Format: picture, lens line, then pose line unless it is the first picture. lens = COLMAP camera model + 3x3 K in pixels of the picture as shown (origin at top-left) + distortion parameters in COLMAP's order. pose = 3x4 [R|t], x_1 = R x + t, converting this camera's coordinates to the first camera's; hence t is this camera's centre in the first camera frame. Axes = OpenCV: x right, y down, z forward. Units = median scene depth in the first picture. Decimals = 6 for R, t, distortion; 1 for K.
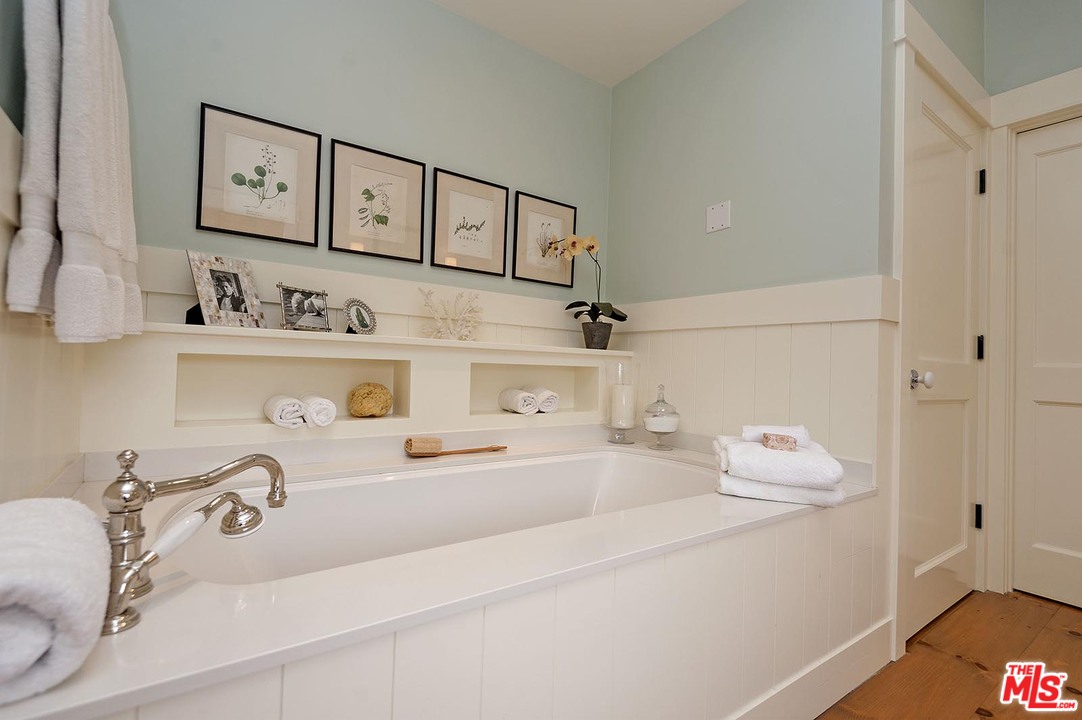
lens RADIAL K [[493.3, 0, 543.8], [0, 493.3, 356.8], [0, 0, 1]] dist [0.030155, -0.016152]
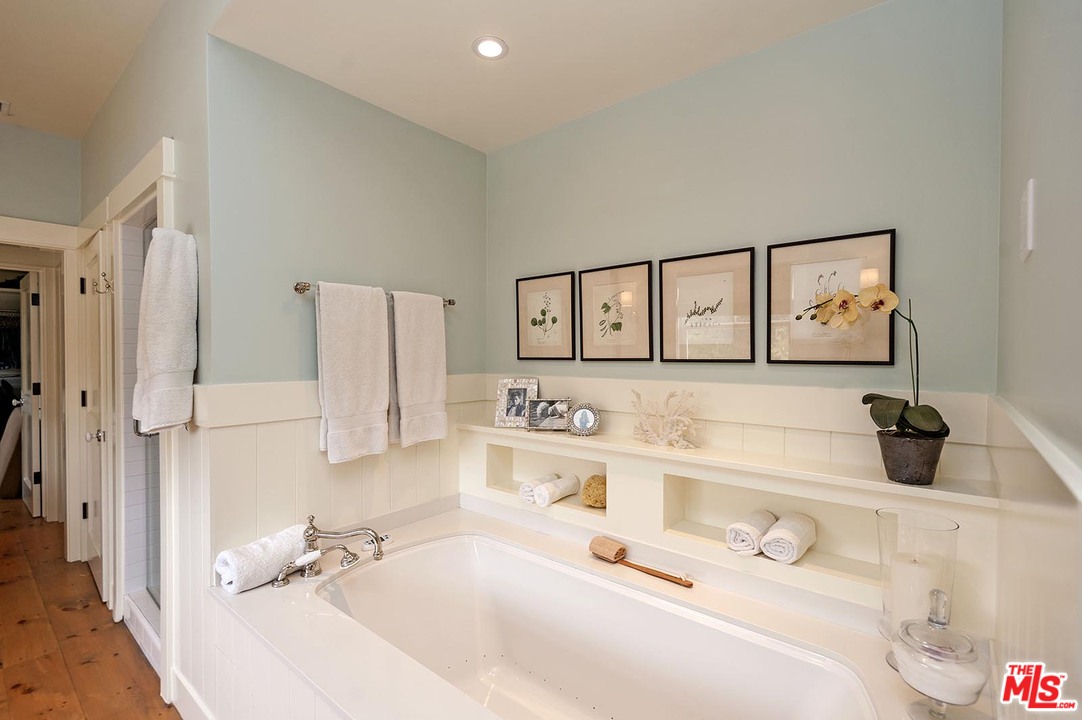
lens RADIAL K [[493.3, 0, 543.5], [0, 493.3, 360.9], [0, 0, 1]] dist [0.030155, -0.016152]
pose [[0.248074, -0.014697, -0.968629, 0.704243], [0.030422, 0.999510, -0.007374, -0.200745], [0.968263, -0.027638, 0.248400, 0.578689]]
